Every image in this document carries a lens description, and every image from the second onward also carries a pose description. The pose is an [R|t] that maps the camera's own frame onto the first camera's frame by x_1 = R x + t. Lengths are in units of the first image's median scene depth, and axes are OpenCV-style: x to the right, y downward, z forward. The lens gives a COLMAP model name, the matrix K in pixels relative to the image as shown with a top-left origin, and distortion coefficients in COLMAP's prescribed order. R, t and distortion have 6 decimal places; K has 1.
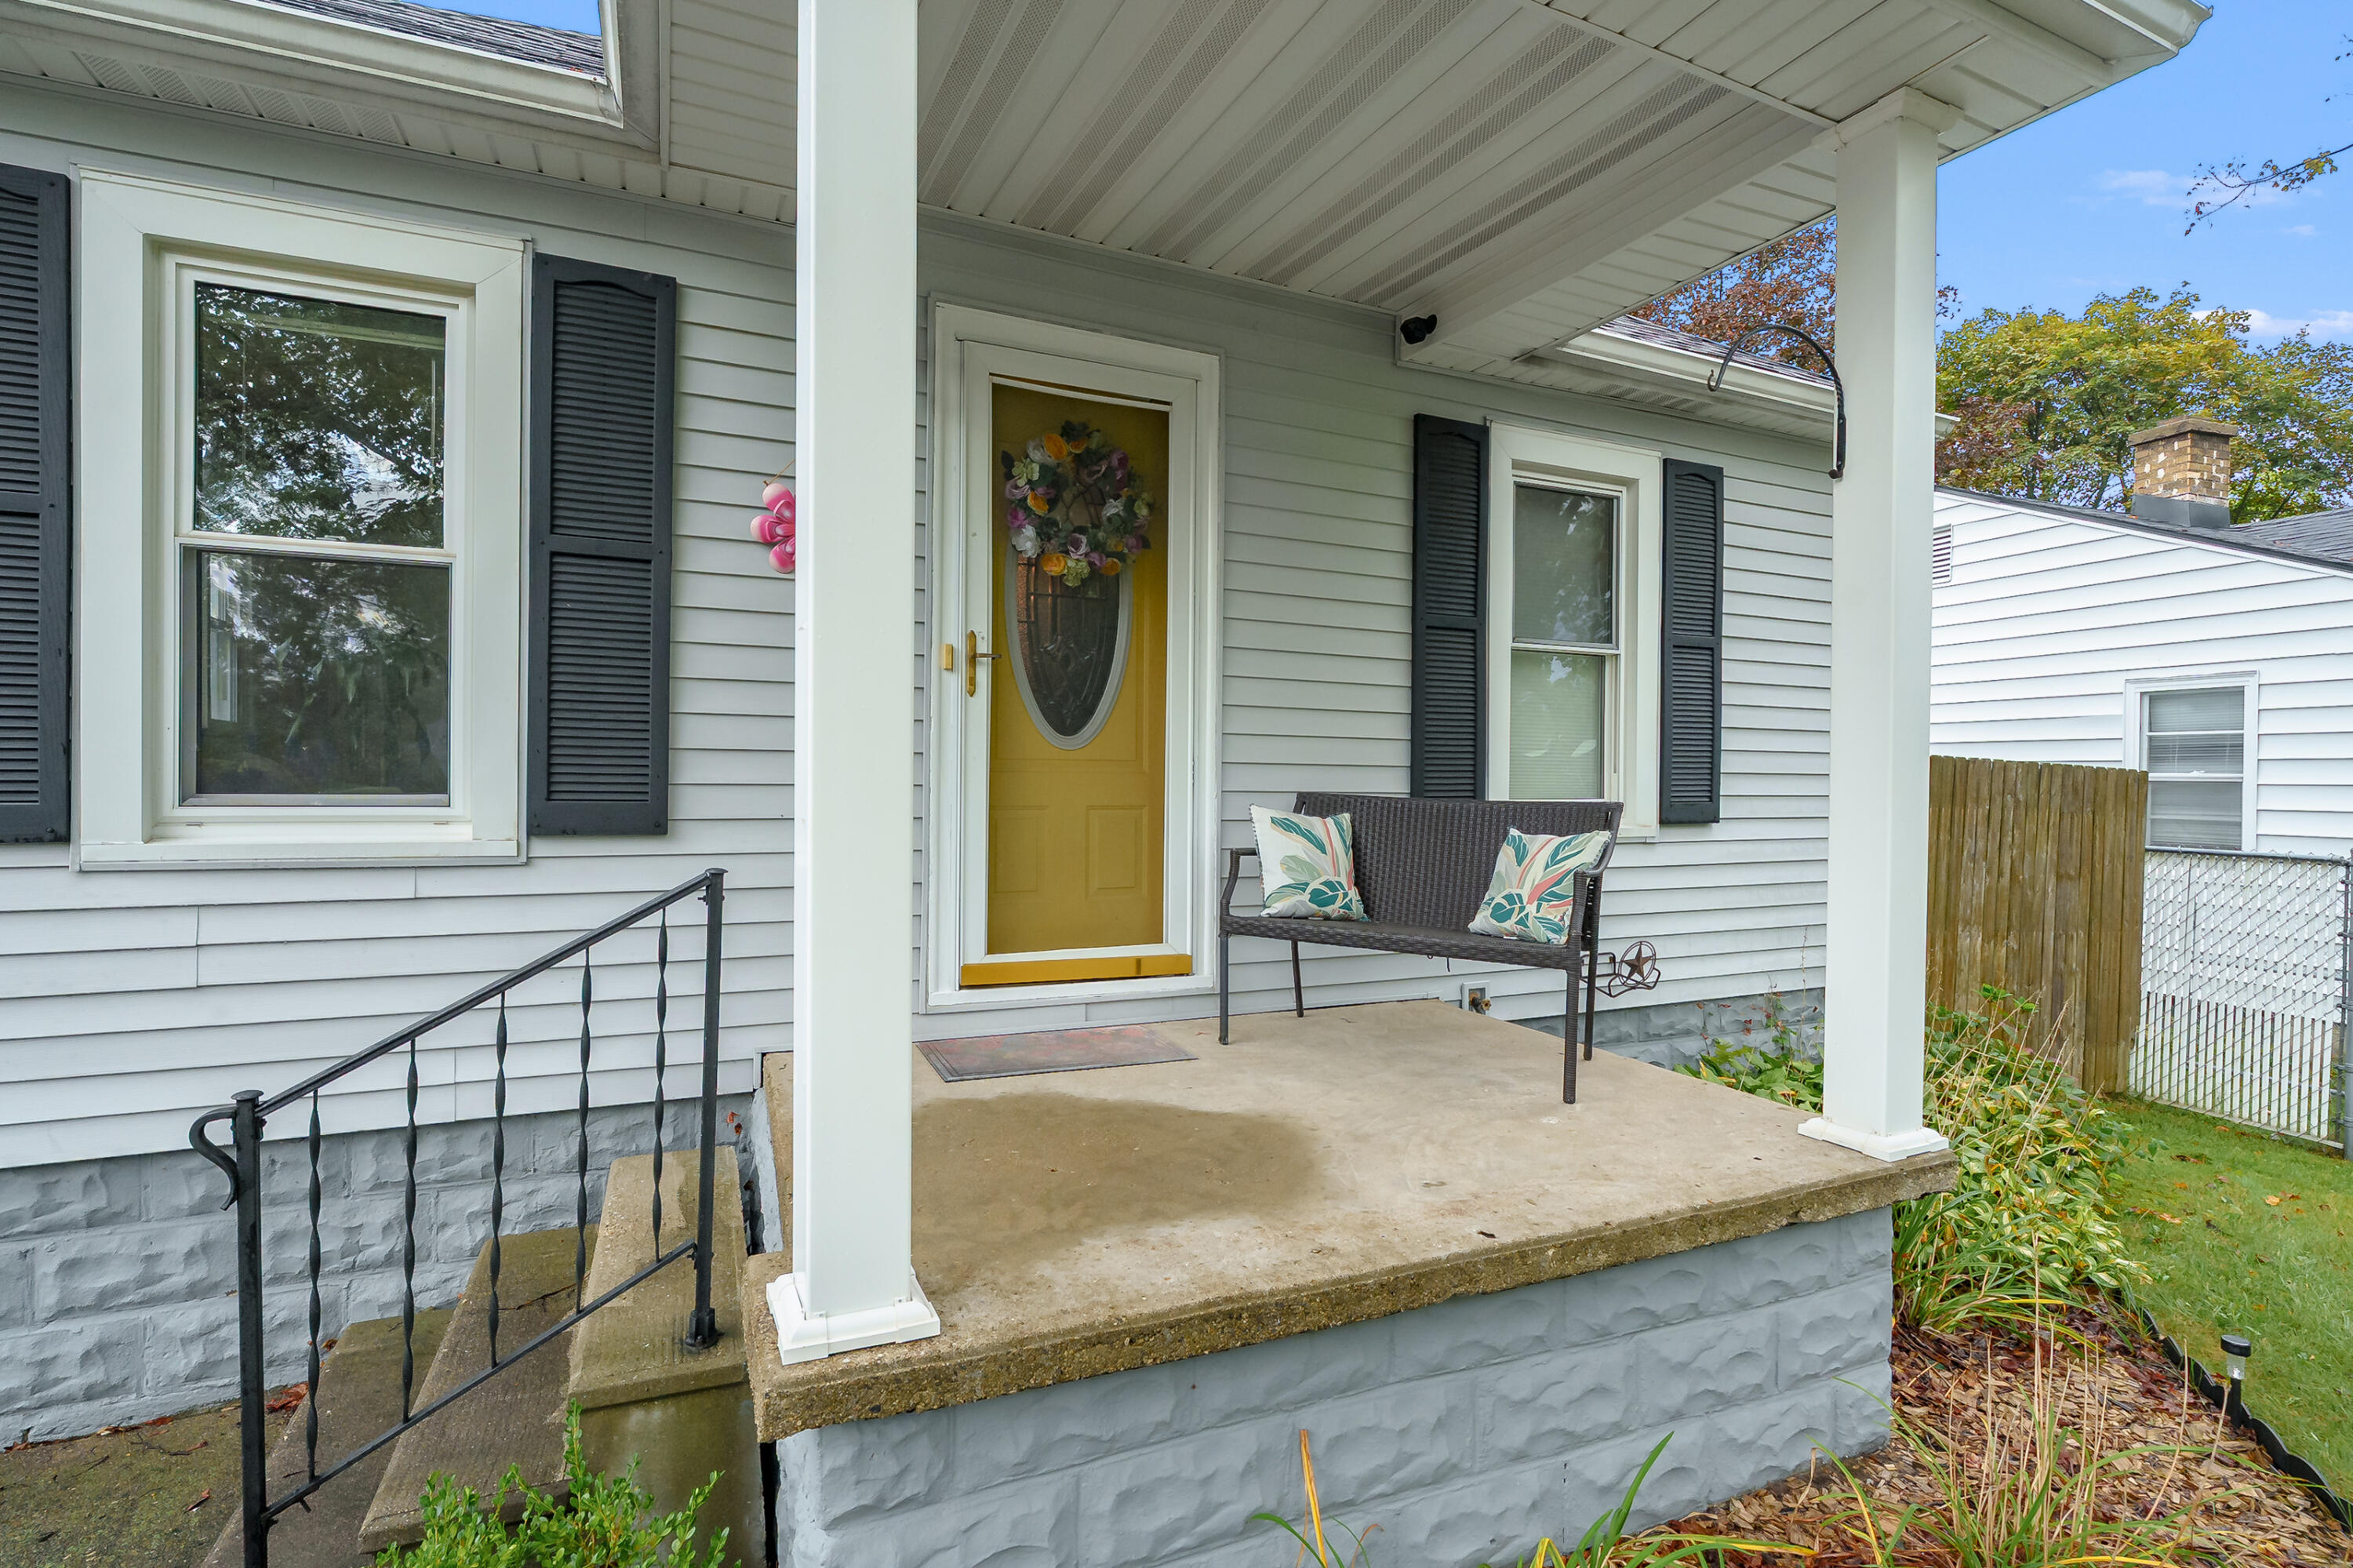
lens RADIAL K [[1057.4, 0, 1176.5], [0, 1057.4, 784.0], [0, 0, 1]] dist [-0.018098, 0.007363]
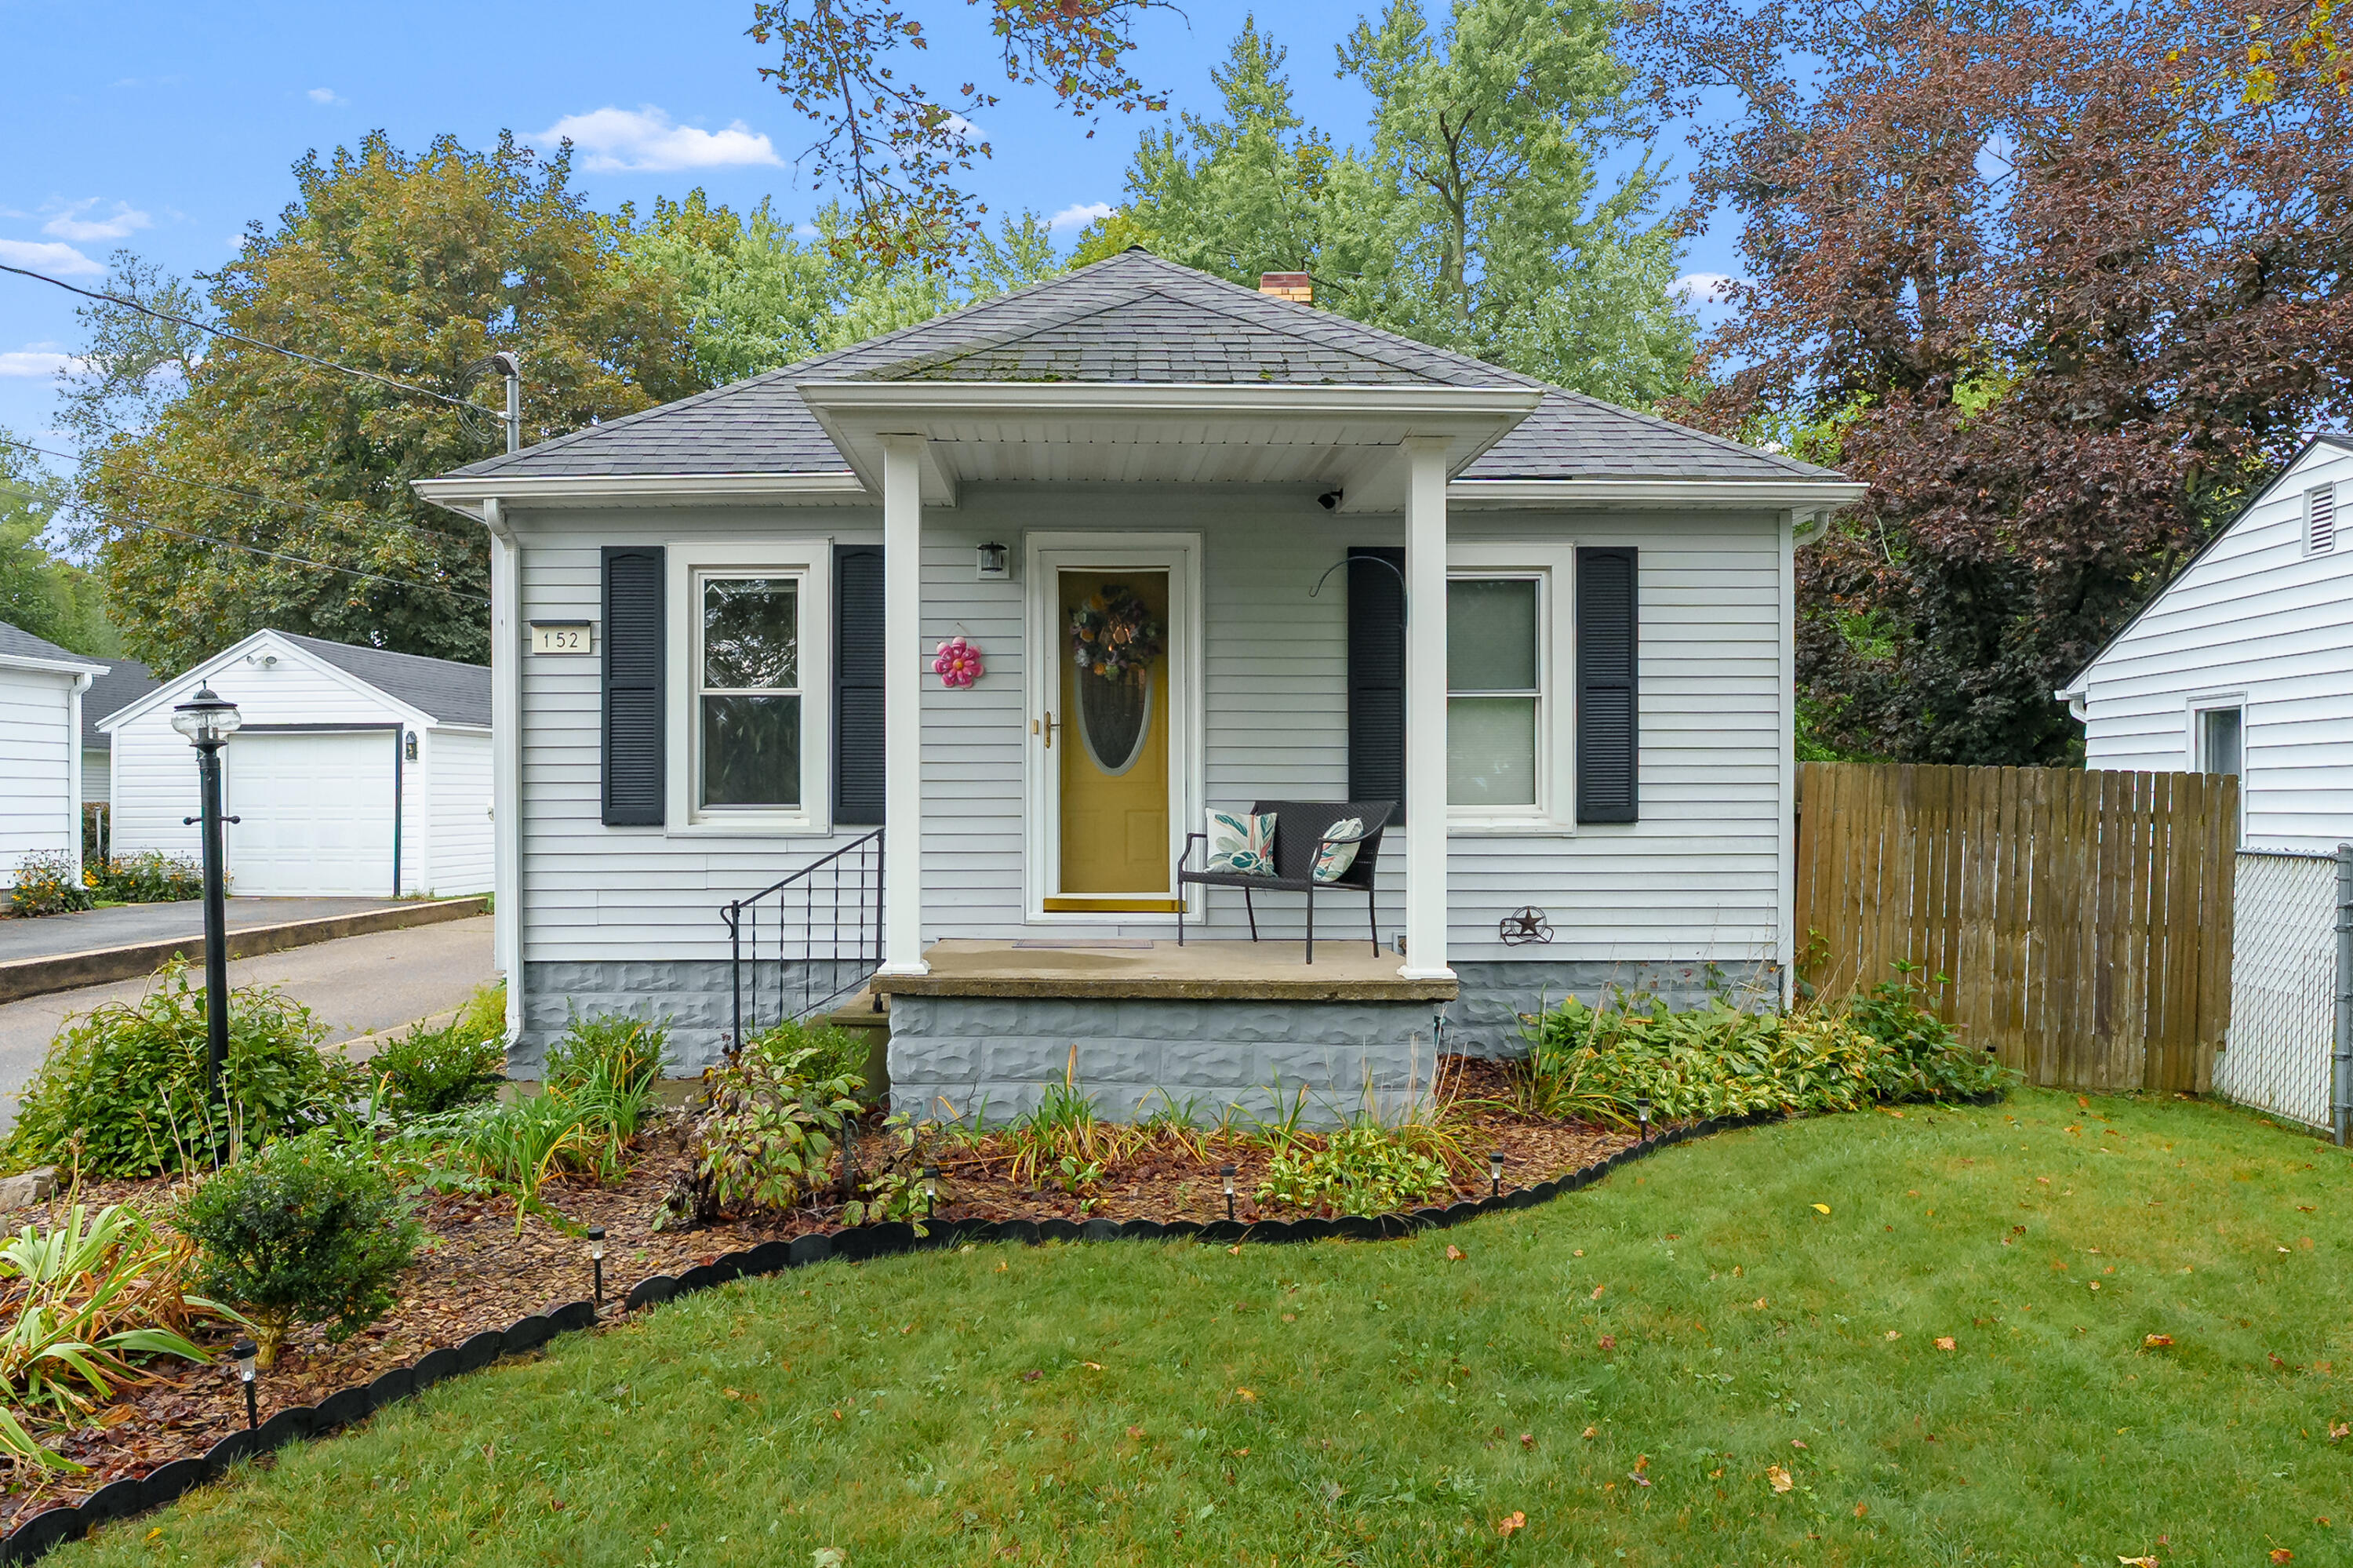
lens RADIAL K [[1422.1, 0, 1176.5], [0, 1422.1, 784.0], [0, 0, 1]] dist [-0.019374, 0.001138]
pose [[0.931236, -0.017038, -0.364019, 0.814045], [0.009044, 0.999679, -0.023654, 0.033992], [0.364306, 0.018735, 0.931091, -1.070892]]
